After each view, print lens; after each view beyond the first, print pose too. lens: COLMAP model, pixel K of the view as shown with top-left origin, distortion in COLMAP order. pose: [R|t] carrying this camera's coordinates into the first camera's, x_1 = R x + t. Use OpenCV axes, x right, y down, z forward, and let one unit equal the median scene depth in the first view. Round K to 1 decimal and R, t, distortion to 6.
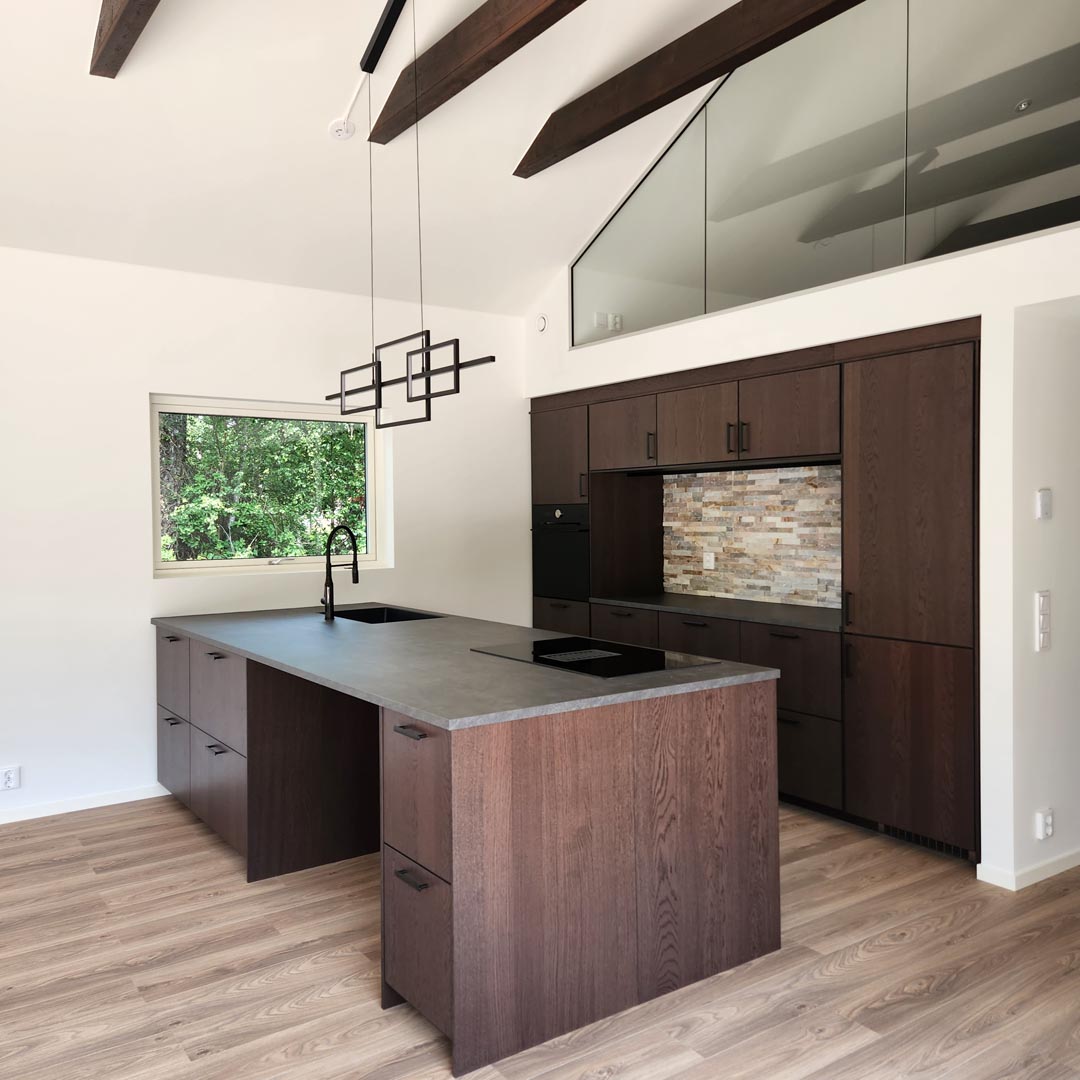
lens RADIAL K [[956.7, 0, 543.0], [0, 956.7, 545.8], [0, 0, 1]] dist [0.091885, -0.082782]
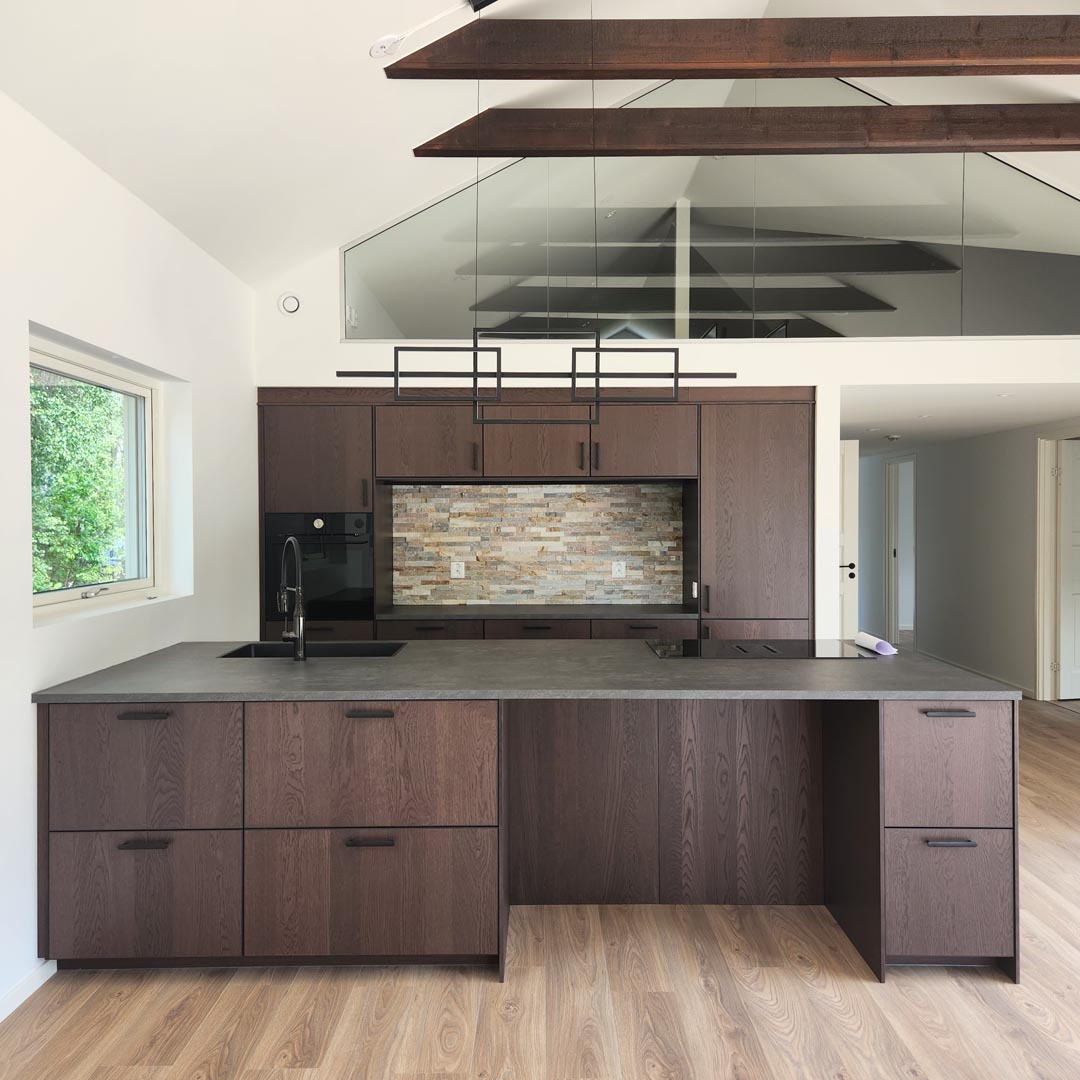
lens RADIAL K [[956.7, 0, 543.0], [0, 956.7, 545.8], [0, 0, 1]] dist [0.091885, -0.082782]
pose [[0.575331, -0.015396, 0.817776, -0.652758], [0.027447, 0.999623, -0.000490, -0.007782], [-0.817460, 0.022727, 0.575537, 0.353191]]
